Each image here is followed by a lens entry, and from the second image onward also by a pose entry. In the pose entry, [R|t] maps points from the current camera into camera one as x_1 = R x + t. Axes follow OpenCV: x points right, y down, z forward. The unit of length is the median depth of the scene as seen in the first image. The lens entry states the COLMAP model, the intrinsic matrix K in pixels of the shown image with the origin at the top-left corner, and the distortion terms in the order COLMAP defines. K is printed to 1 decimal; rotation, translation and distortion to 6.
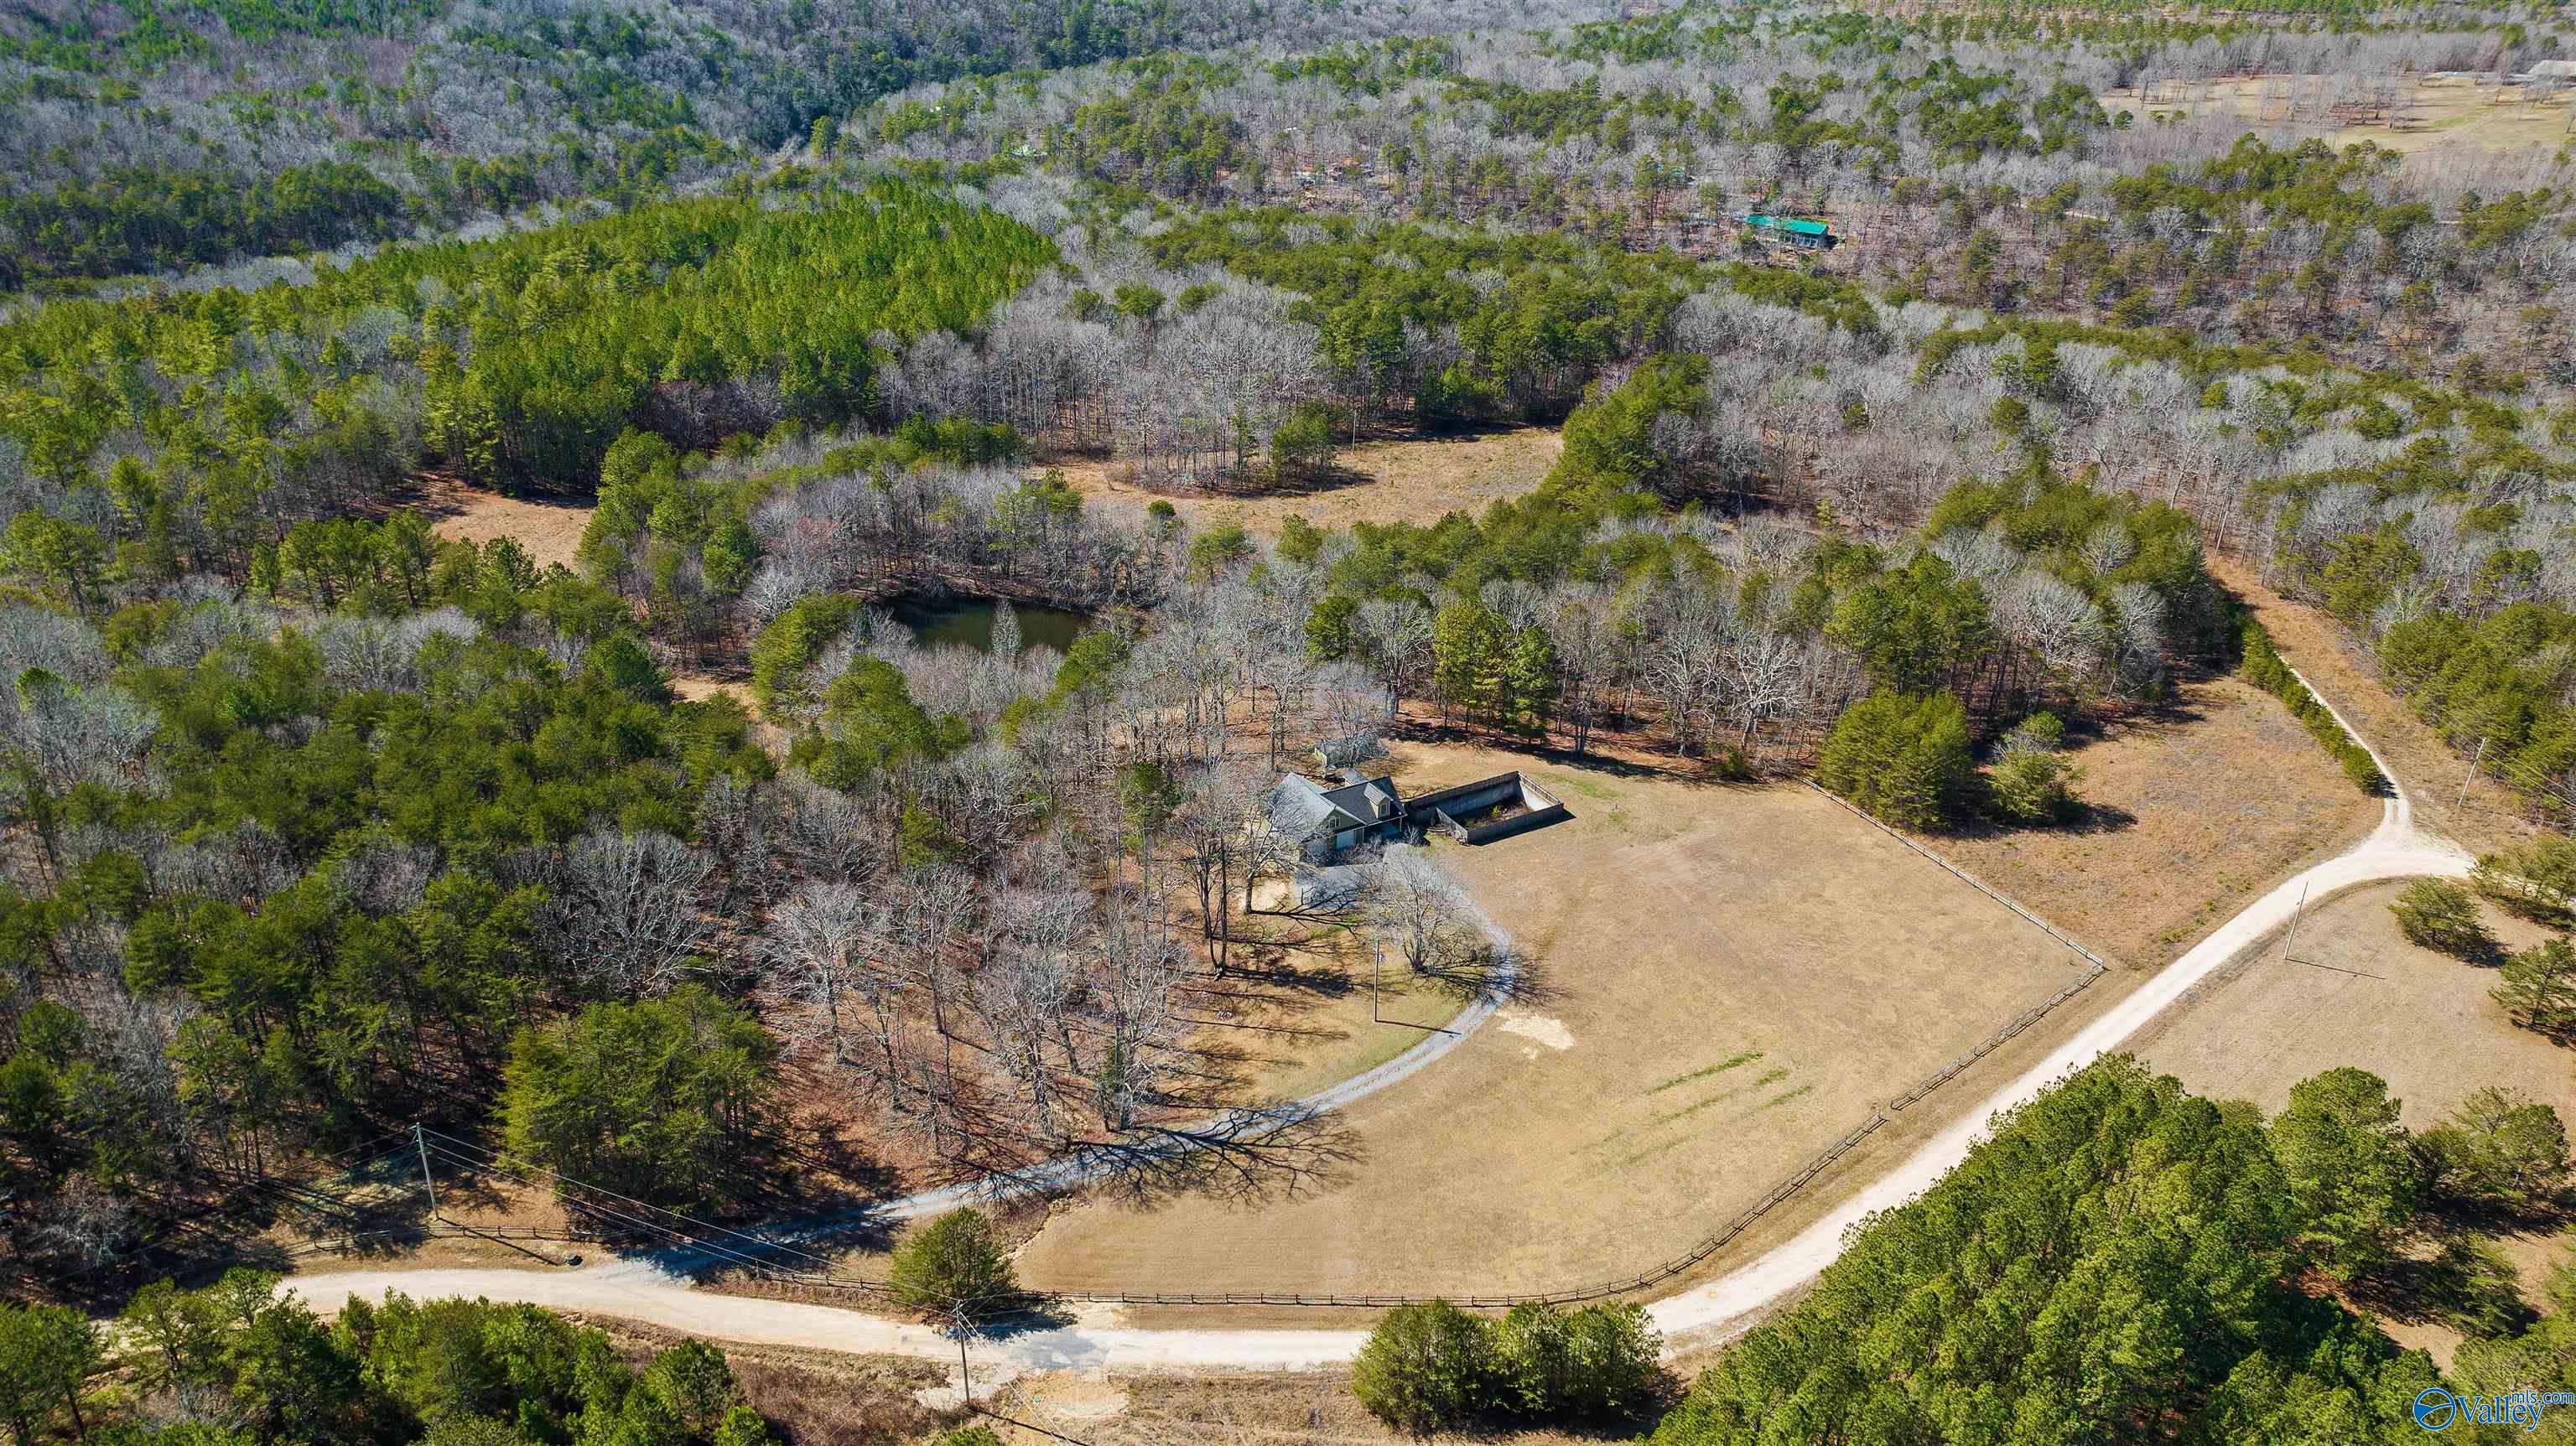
lens RADIAL K [[1825.5, 0, 1288.0], [0, 1825.5, 723.0], [0, 0, 1]] dist [-0.020432, 0.005693]
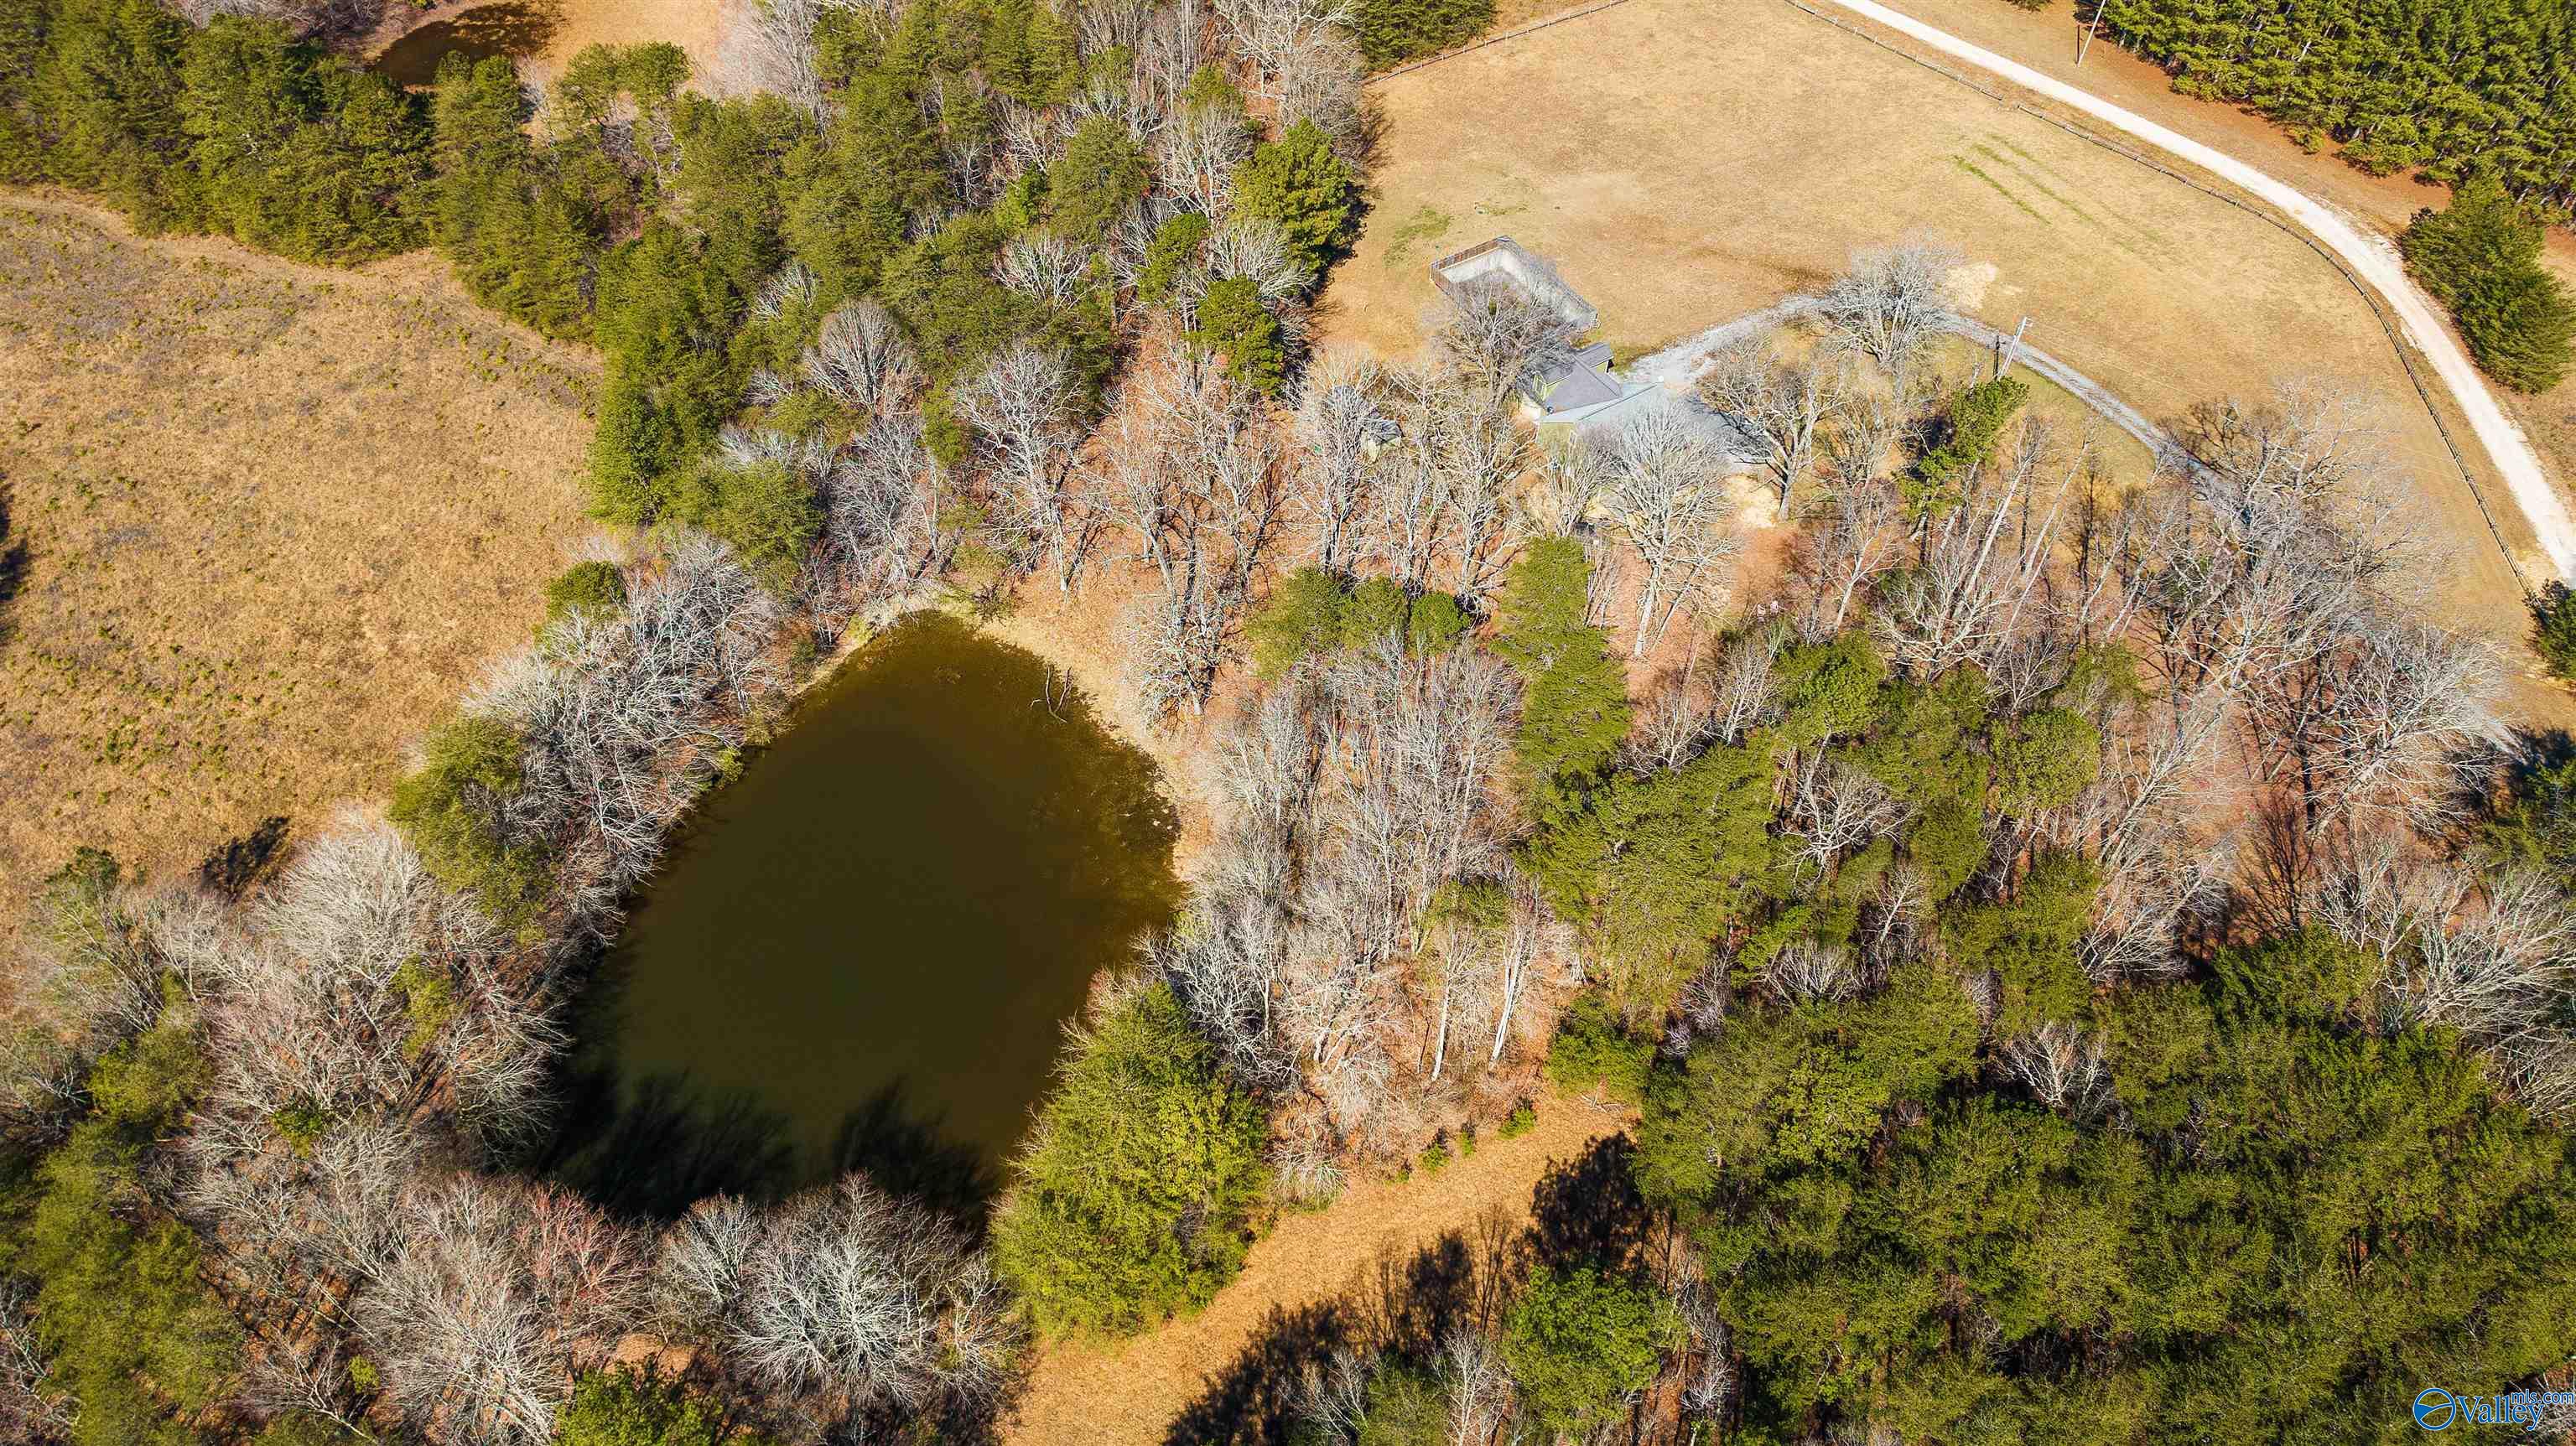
lens RADIAL K [[1825.5, 0, 1288.0], [0, 1825.5, 723.0], [0, 0, 1]] dist [-0.020432, 0.005693]
pose [[-0.068050, -0.775768, 0.627339, -0.672741], [0.423372, 0.546918, 0.722244, -0.599144], [-0.903397, 0.314746, 0.291220, 1.167925]]
